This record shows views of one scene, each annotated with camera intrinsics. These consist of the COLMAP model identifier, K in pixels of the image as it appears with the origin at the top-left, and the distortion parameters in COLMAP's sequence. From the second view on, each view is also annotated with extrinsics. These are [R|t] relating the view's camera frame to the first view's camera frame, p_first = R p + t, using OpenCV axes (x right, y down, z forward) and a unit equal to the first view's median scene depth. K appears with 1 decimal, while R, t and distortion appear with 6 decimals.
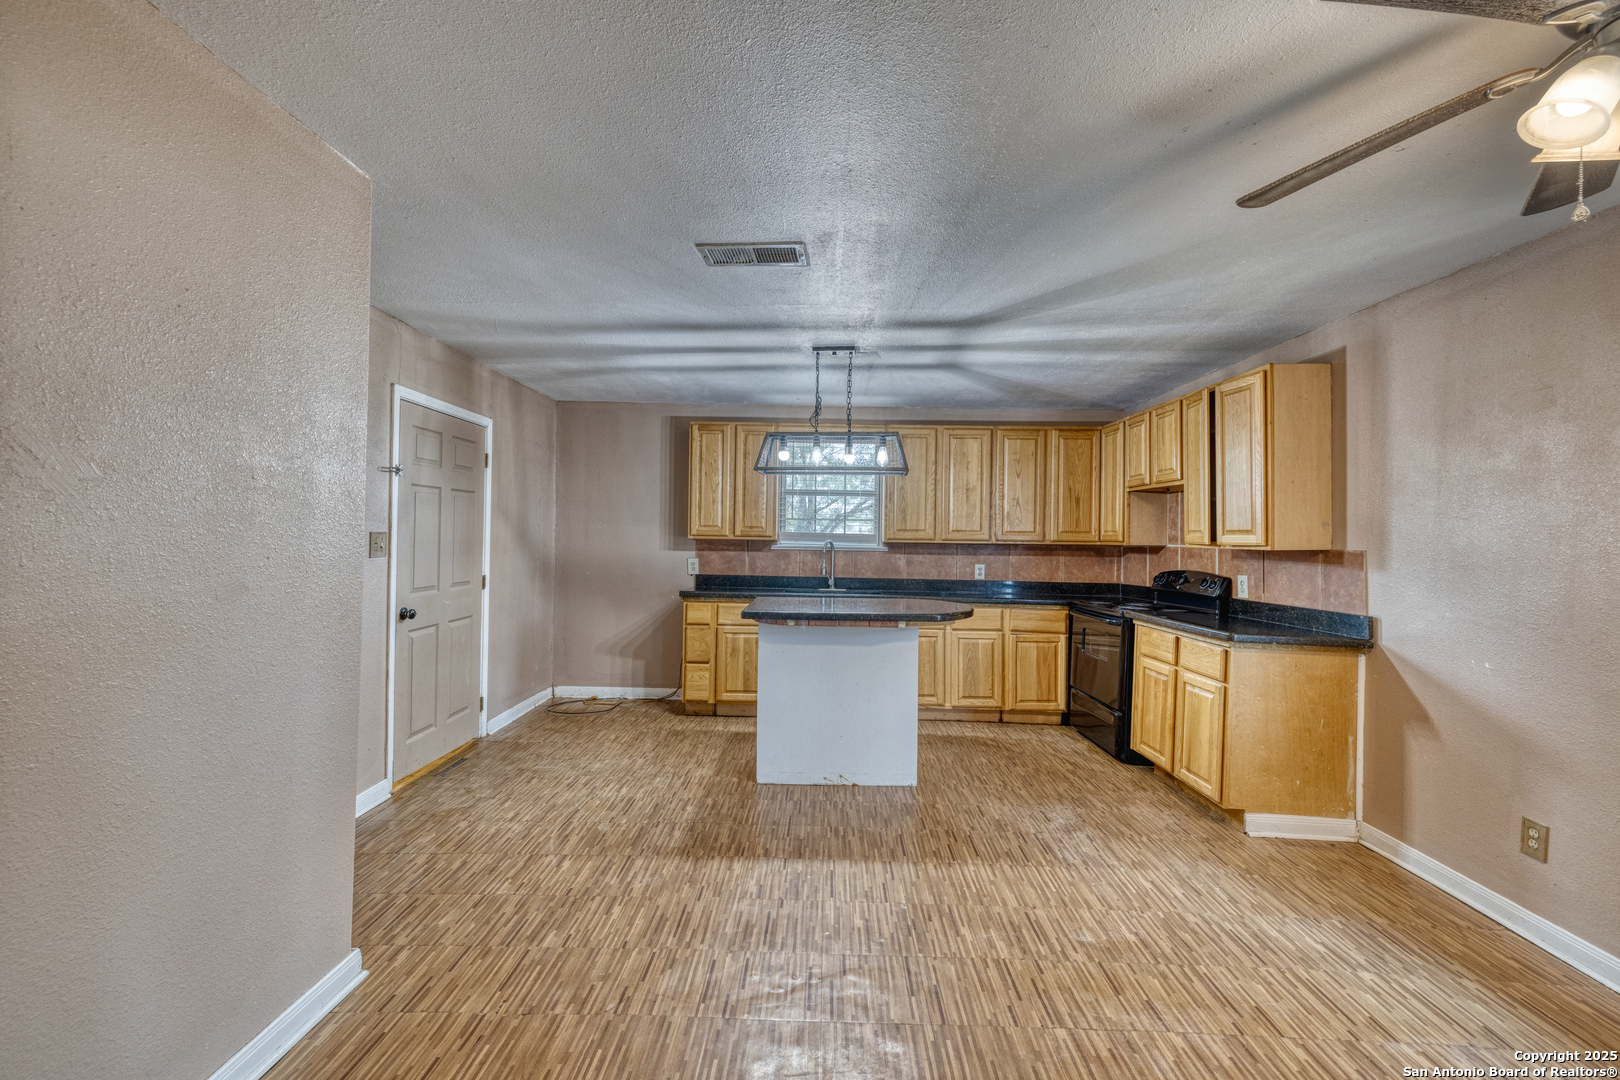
lens RADIAL K [[707.3, 0, 824.3], [0, 707.3, 537.3], [0, 0, 1]] dist [-0.001698, 0.000266]
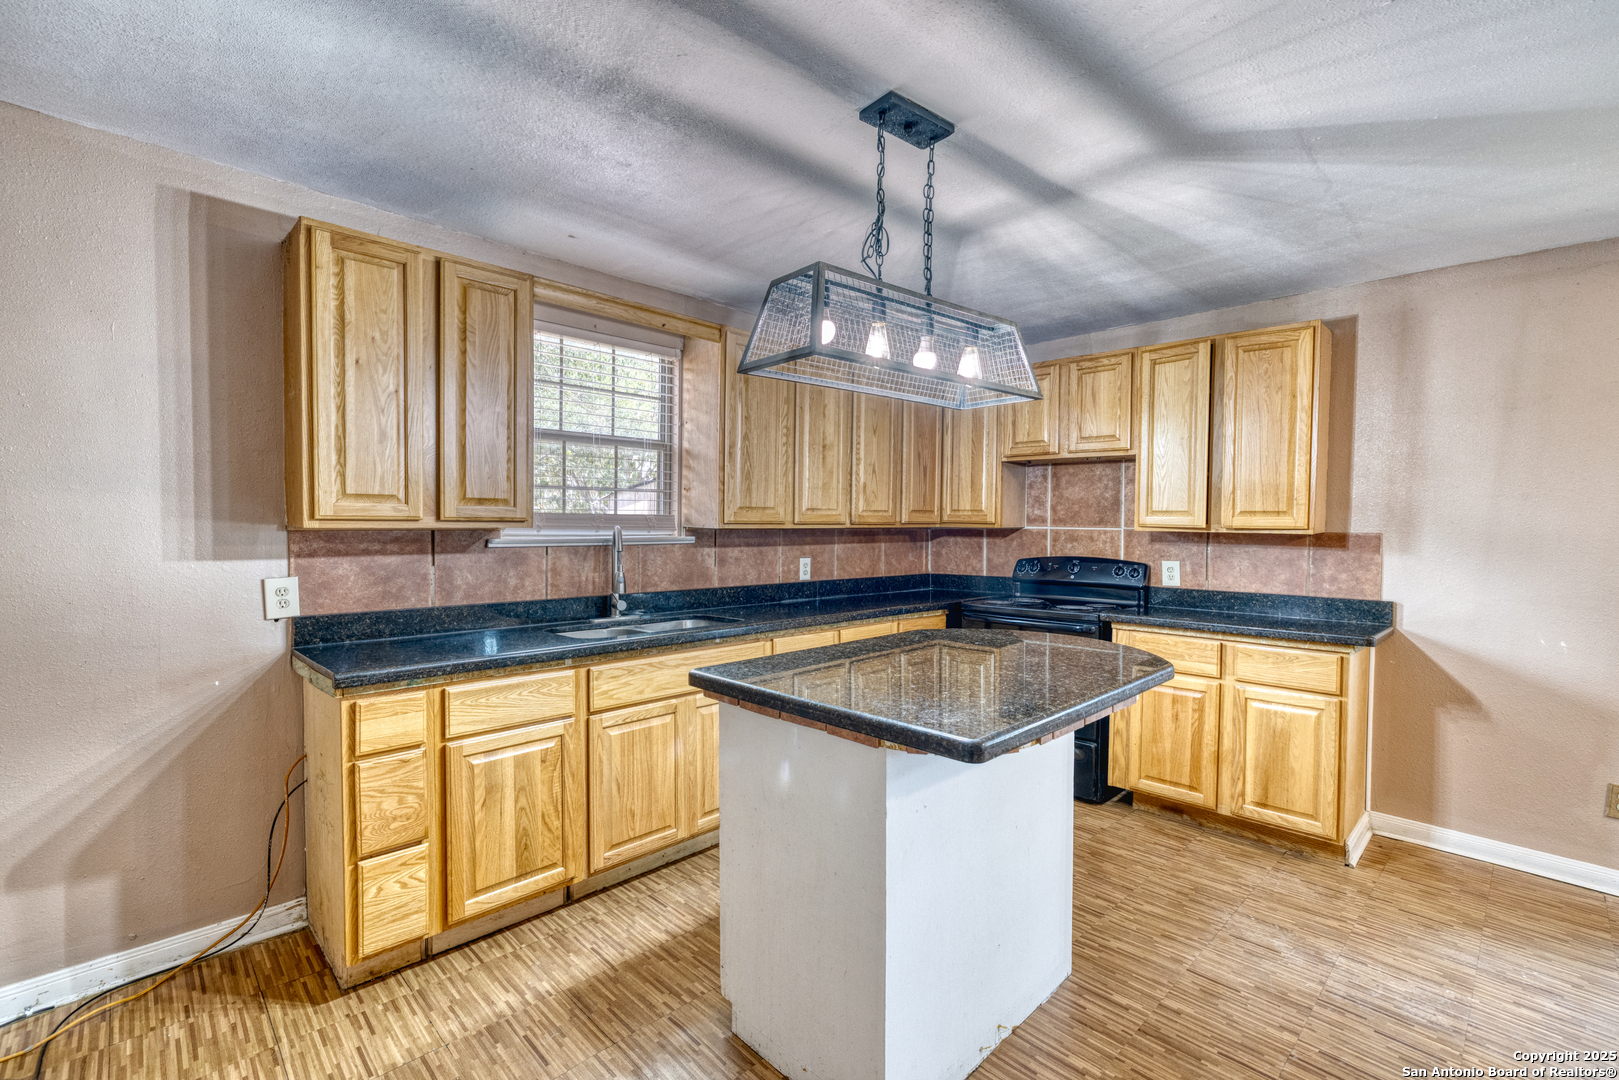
lens RADIAL K [[706.8, 0, 823.4], [0, 706.8, 541.9], [0, 0, 1]] dist [-0.001698, 0.000266]
pose [[0.691154, -0.031636, 0.722015, -0.396597], [0.001677, 0.999109, 0.042172, -0.009582], [-0.722706, -0.027936, 0.690591, 0.774814]]
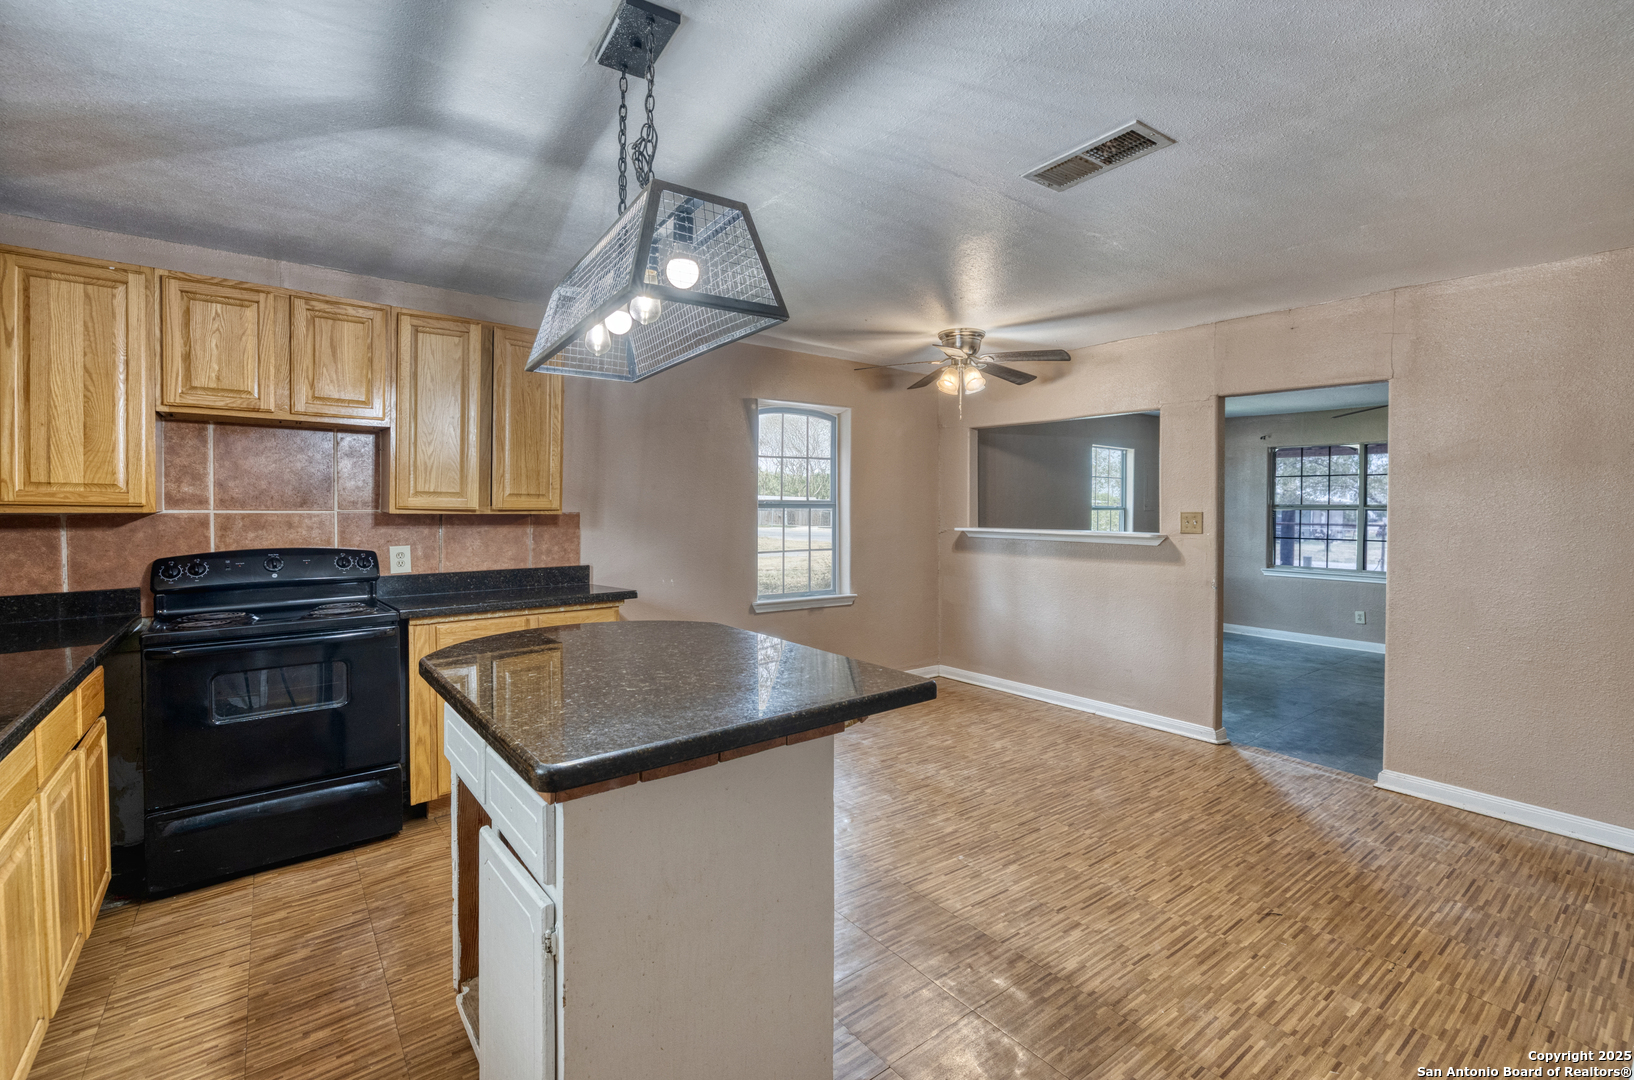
lens RADIAL K [[720.0, 0, 814.4], [0, 720.0, 521.5], [0, 0, 1]] dist [0.003533, -0.000327]
pose [[-0.623595, -0.036598, 0.780891, -0.401300], [-0.017350, 0.999305, 0.032978, -0.011493], [-0.781555, 0.007016, -0.623797, 1.276019]]
